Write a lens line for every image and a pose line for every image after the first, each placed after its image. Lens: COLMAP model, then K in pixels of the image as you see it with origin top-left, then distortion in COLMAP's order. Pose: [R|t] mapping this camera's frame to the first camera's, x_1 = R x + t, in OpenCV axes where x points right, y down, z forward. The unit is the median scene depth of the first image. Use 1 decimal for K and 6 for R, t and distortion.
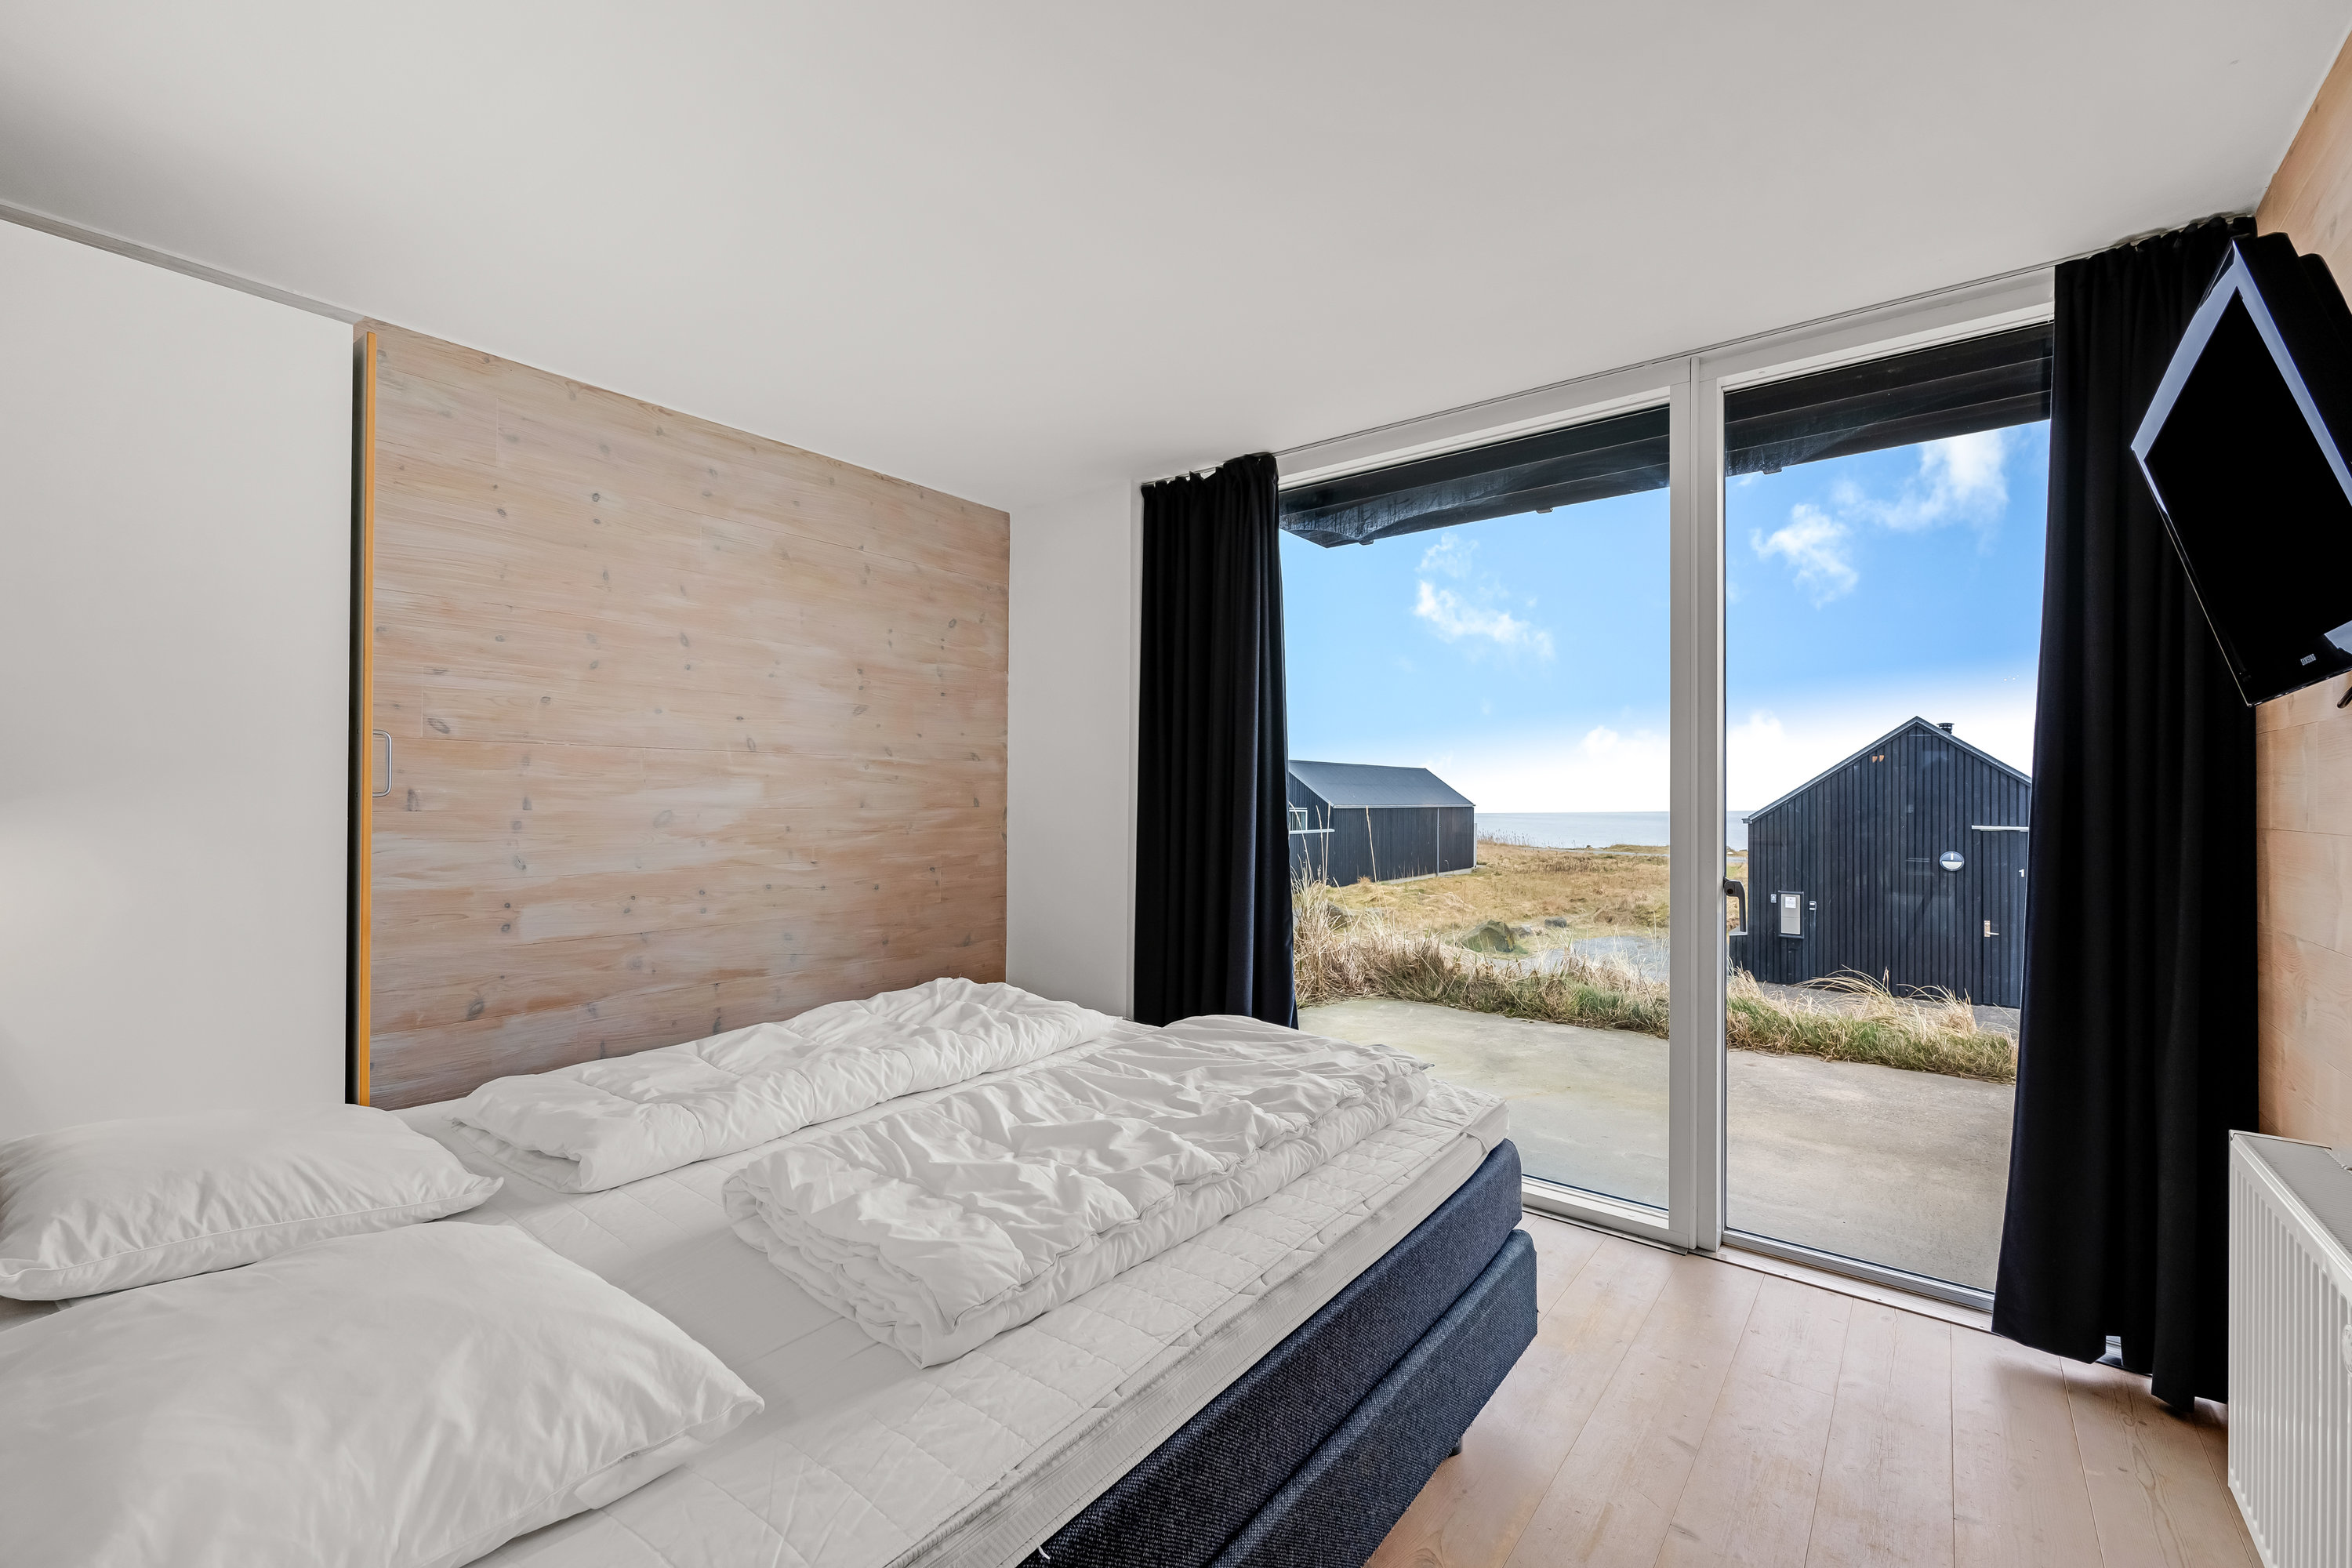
lens RADIAL K [[961.2, 0, 1176.0], [0, 961.2, 784.0], [0, 0, 1]] dist [-0.000238, -0.000048]
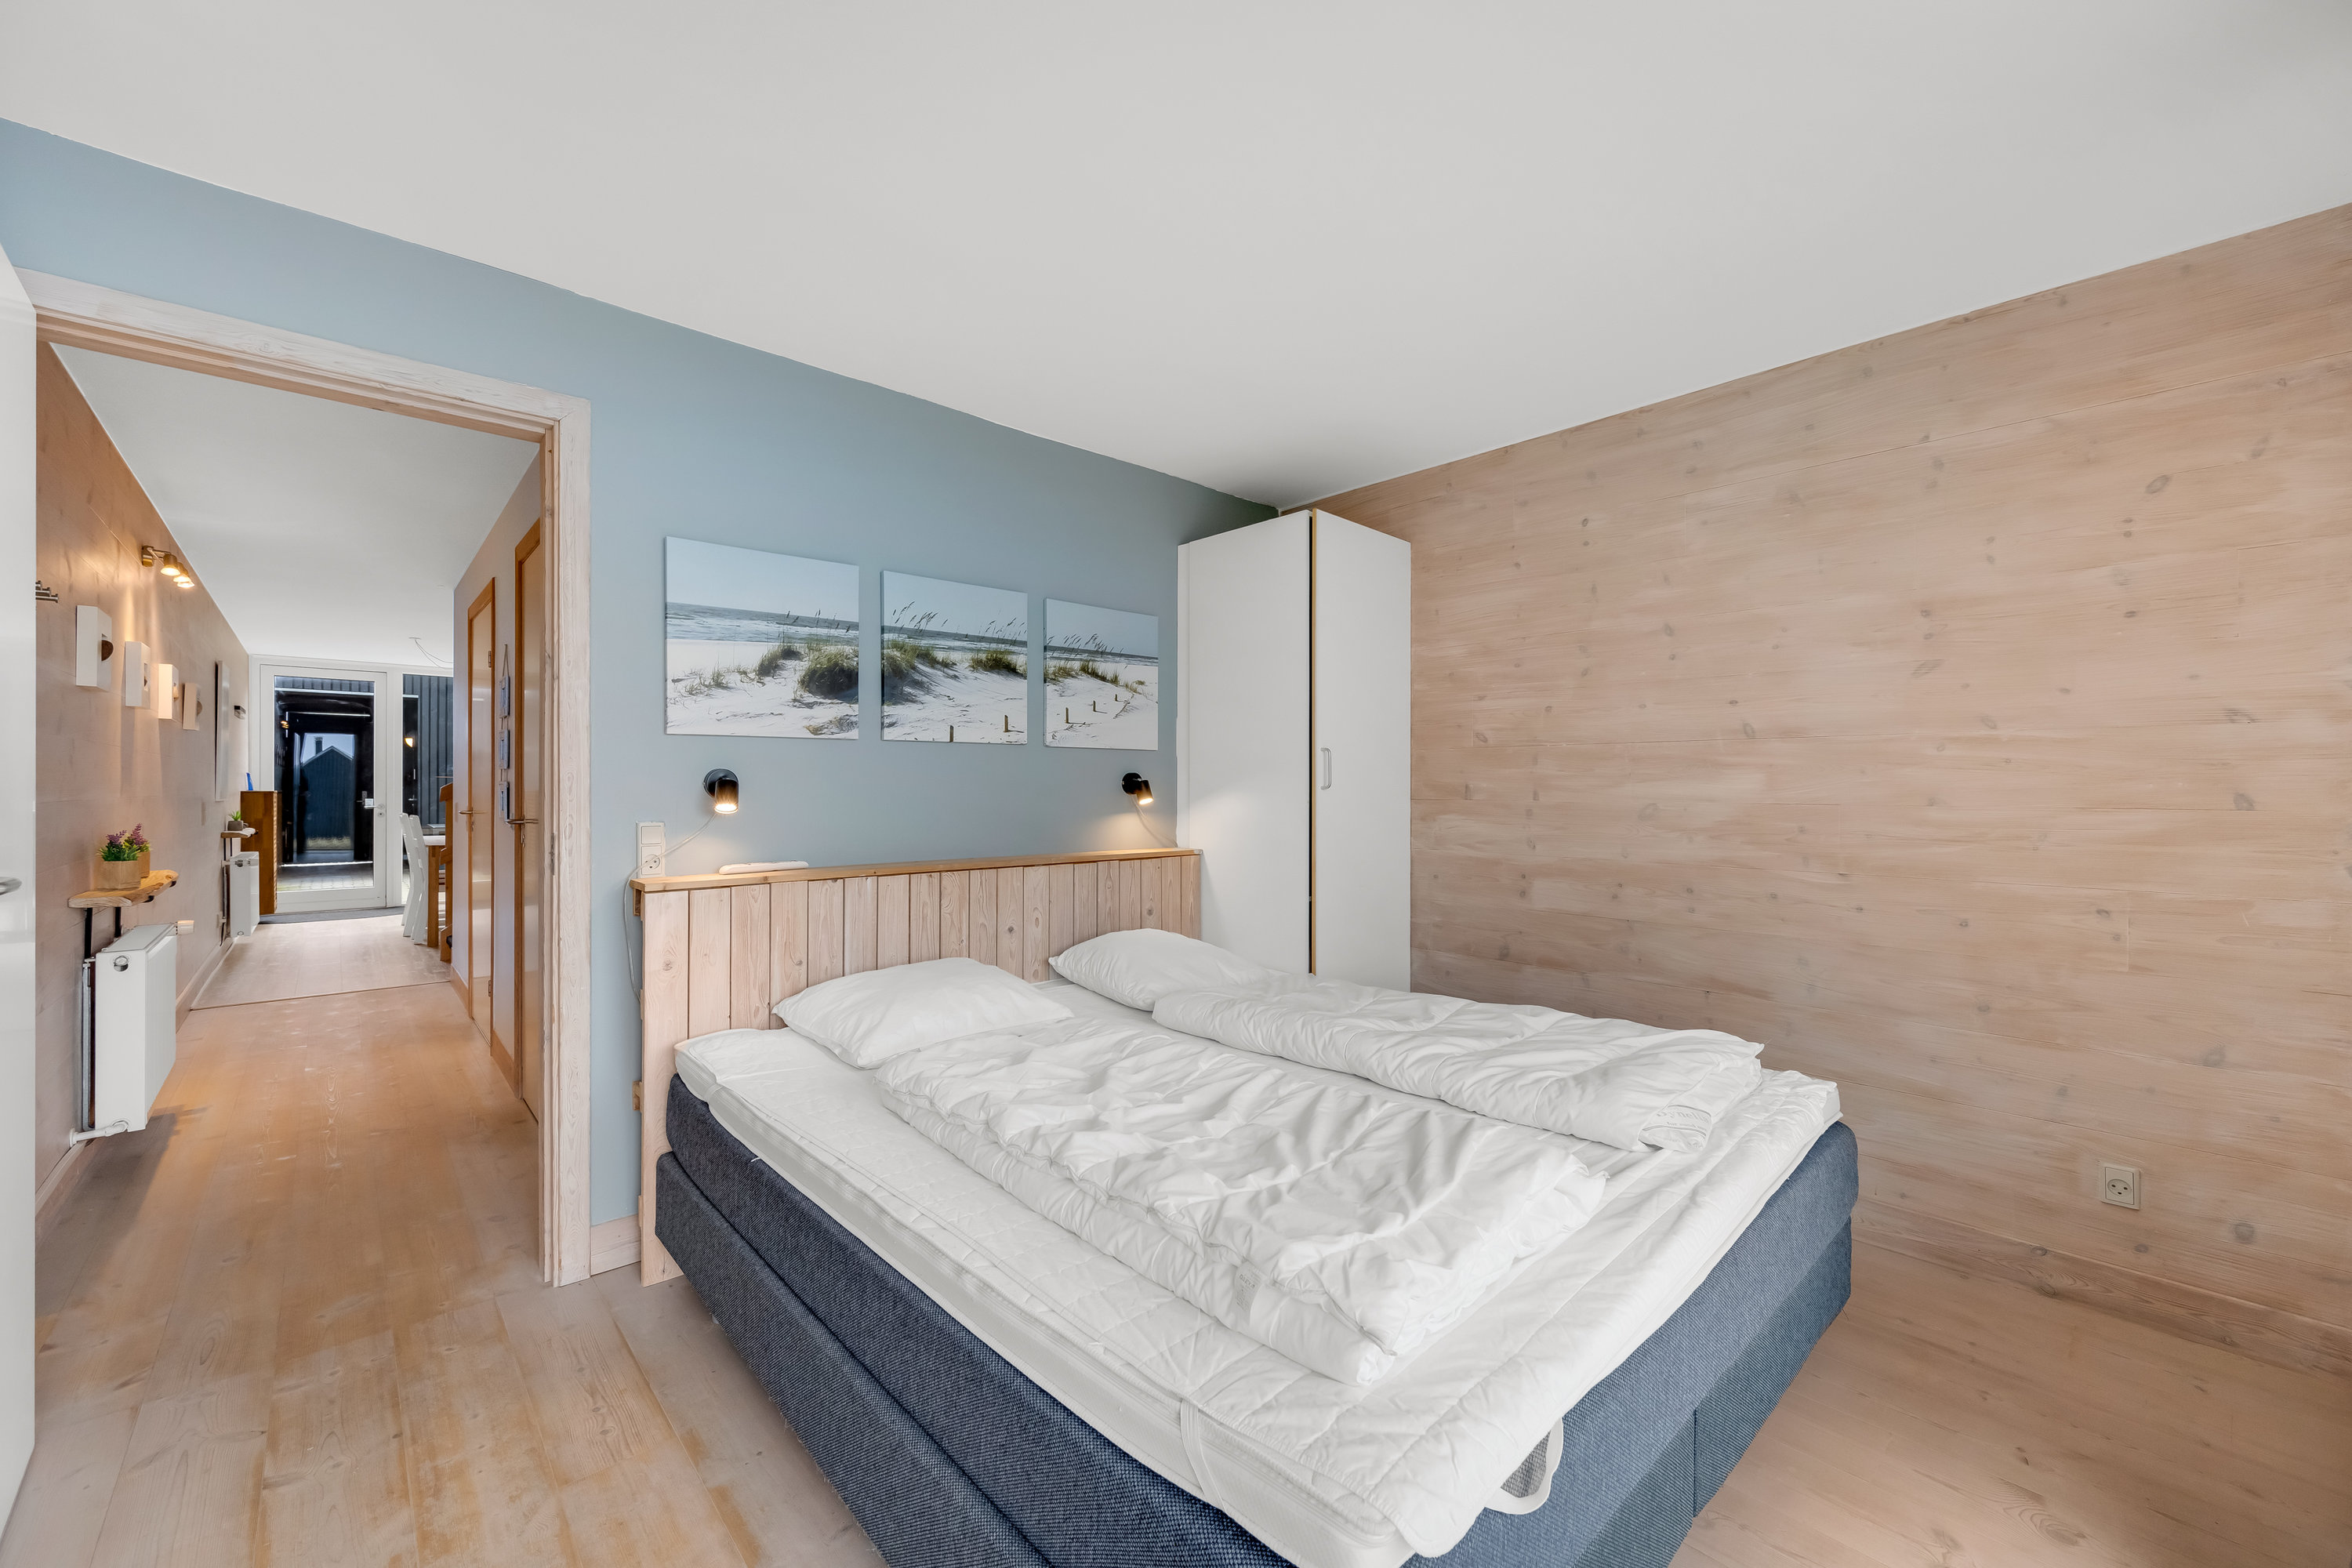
lens RADIAL K [[932.1, 0, 1174.2], [0, 932.1, 789.6], [0, 0, 1]] dist [0.000568, -0.000313]
pose [[-0.159022, -0.006245, -0.987255, 0.508699], [0.005284, 0.999960, -0.007176, 0.017035], [0.987261, -0.006357, -0.158983, 0.654332]]
